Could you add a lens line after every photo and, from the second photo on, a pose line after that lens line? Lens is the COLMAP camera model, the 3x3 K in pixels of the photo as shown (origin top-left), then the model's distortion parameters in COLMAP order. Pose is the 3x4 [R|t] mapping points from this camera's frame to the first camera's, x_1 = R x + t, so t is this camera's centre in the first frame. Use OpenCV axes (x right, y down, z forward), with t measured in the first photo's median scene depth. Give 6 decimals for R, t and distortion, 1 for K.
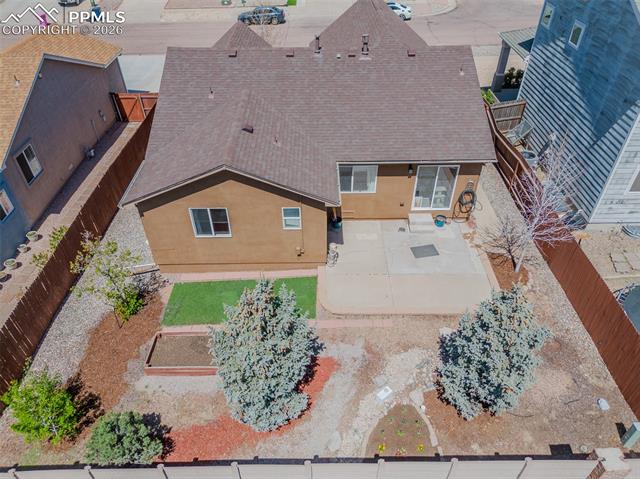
lens RADIAL K [[453.9, 0, 320.0], [0, 453.9, 239.5], [0, 0, 1]] dist [0.077641, -0.079484]
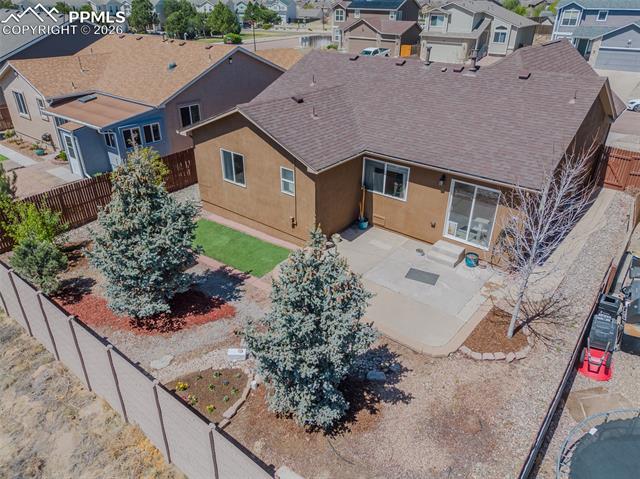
lens RADIAL K [[453.9, 0, 320.0], [0, 453.9, 239.5], [0, 0, 1]] dist [0.077641, -0.079484]
pose [[0.776859, 0.311250, -0.547369, 0.612927], [-0.410908, 0.909274, -0.066145, 0.113447], [0.477121, 0.276304, 0.834273, 0.240341]]
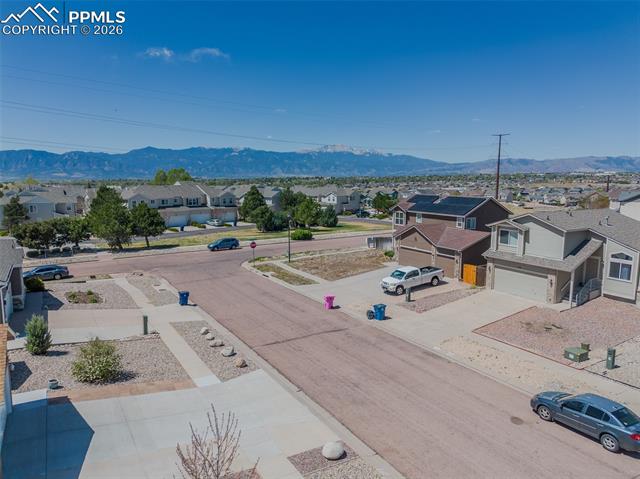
lens RADIAL K [[453.9, 0, 320.0], [0, 453.9, 239.5], [0, 0, 1]] dist [0.077641, -0.079484]
pose [[0.501186, 0.128364, -0.855766, 0.517361], [-0.558503, 0.803365, -0.206588, -0.278797], [0.660974, 0.581487, 0.474327, 0.665053]]
